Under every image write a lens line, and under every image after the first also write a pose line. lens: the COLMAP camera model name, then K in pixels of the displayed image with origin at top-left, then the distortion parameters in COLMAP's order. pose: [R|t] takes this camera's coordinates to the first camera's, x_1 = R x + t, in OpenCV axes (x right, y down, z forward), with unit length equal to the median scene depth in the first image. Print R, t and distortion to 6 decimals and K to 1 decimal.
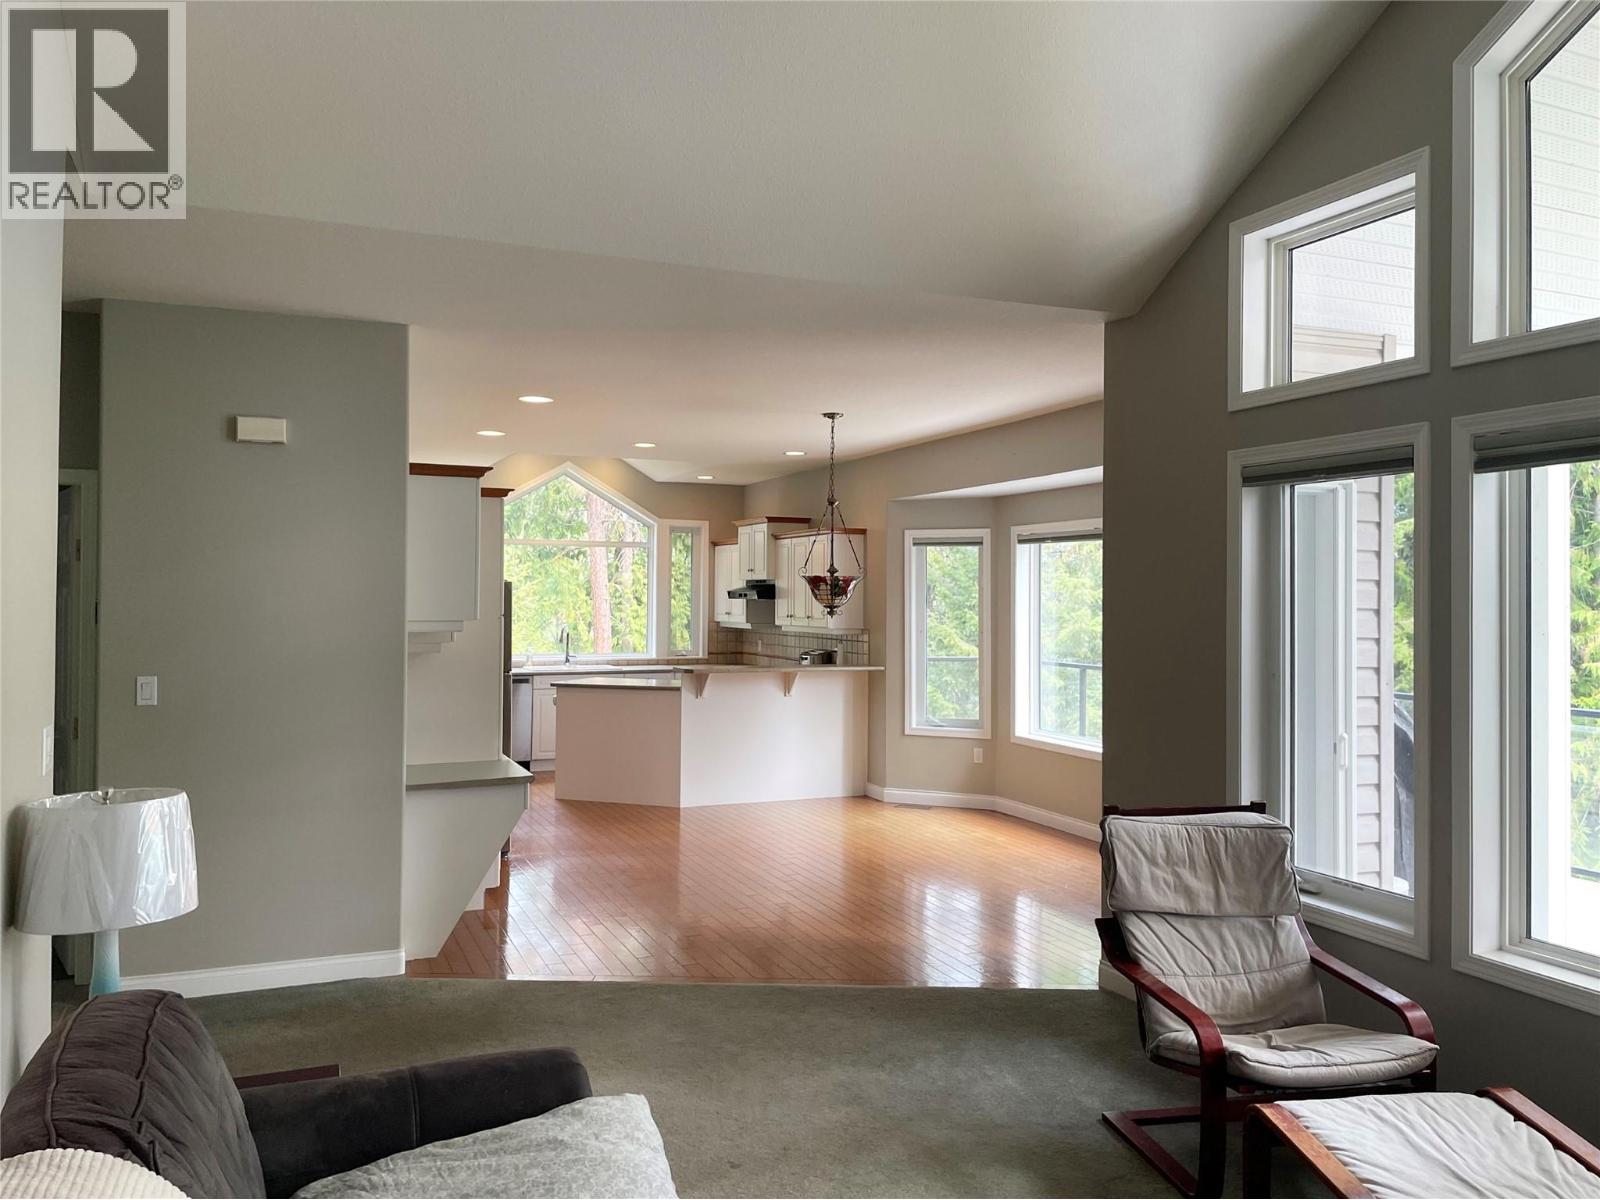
lens RADIAL K [[1333.1, 0, 809.3], [0, 1333.1, 592.0], [0, 0, 1]] dist [0.086356, -0.036545]
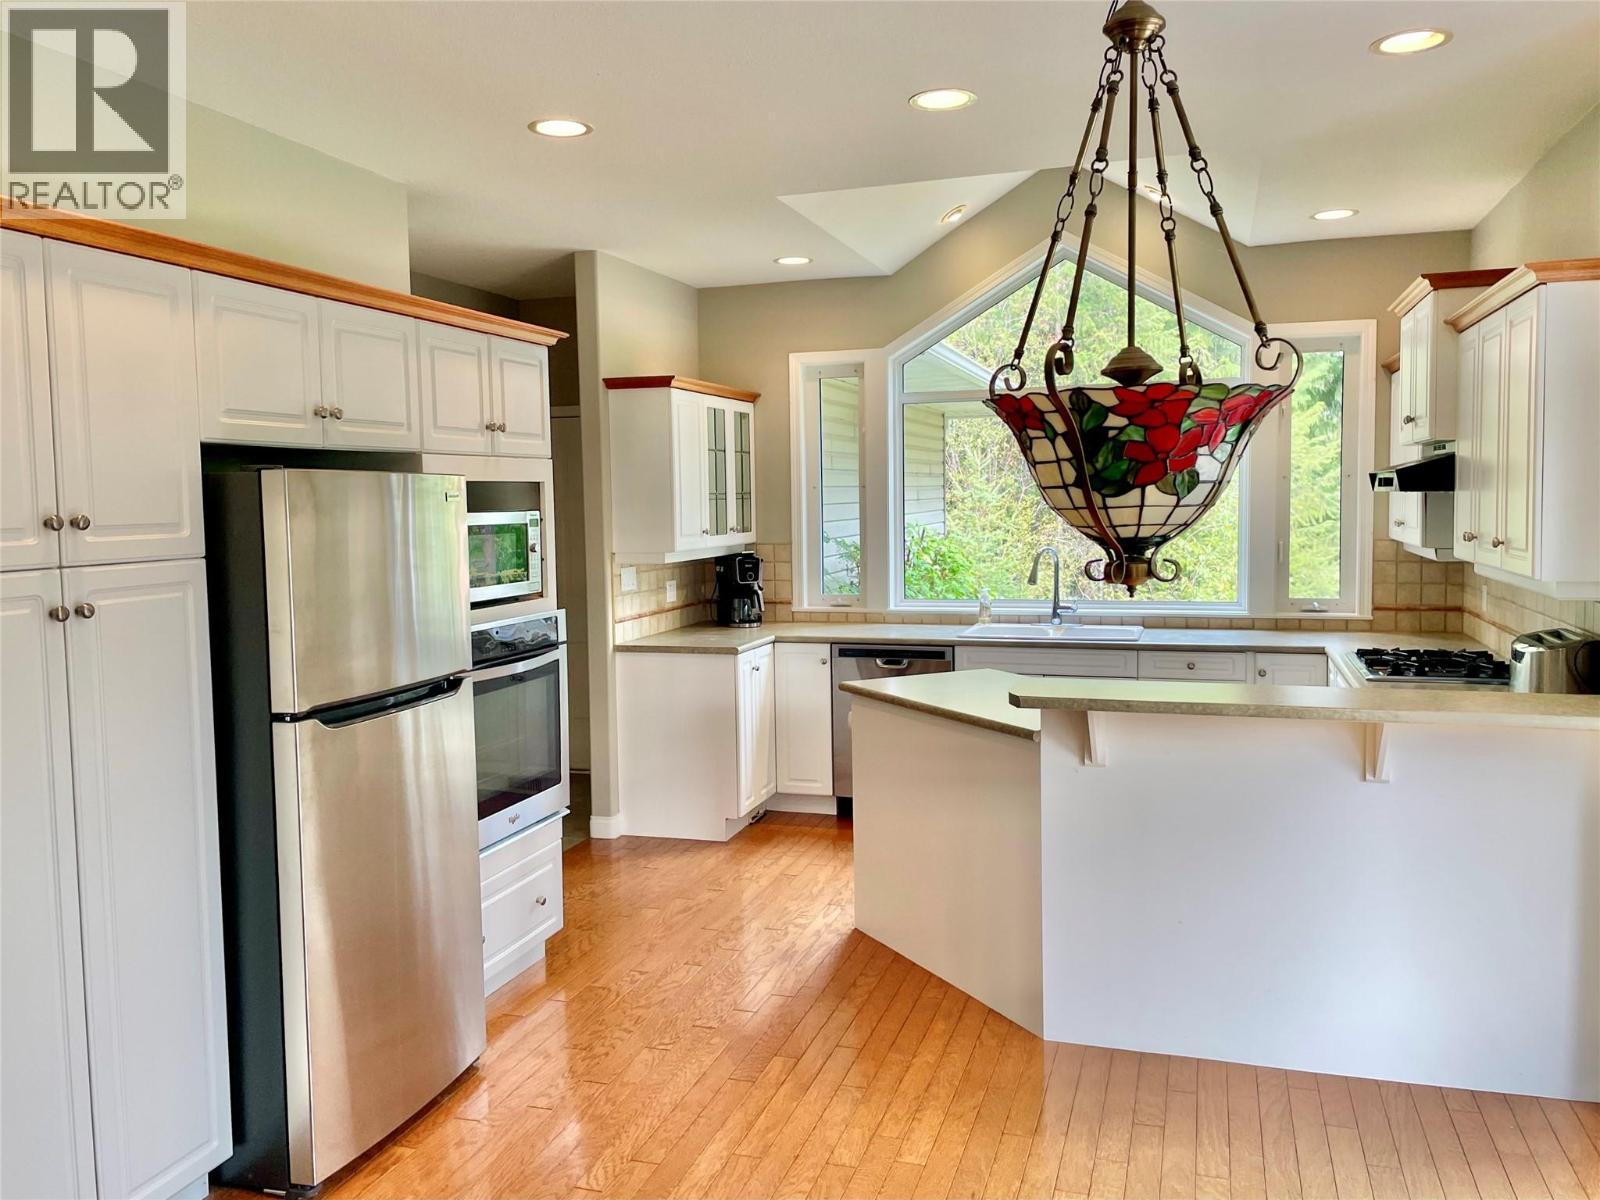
lens RADIAL K [[1333.1, 0, 787.7], [0, 1333.1, 597.7], [0, 0, 1]] dist [0.086356, -0.036545]
pose [[0.761631, 0.032969, -0.647172, 0.074099], [0.022097, 0.996803, 0.076785, 0.001525], [0.647634, -0.072782, 0.758467, 0.508247]]
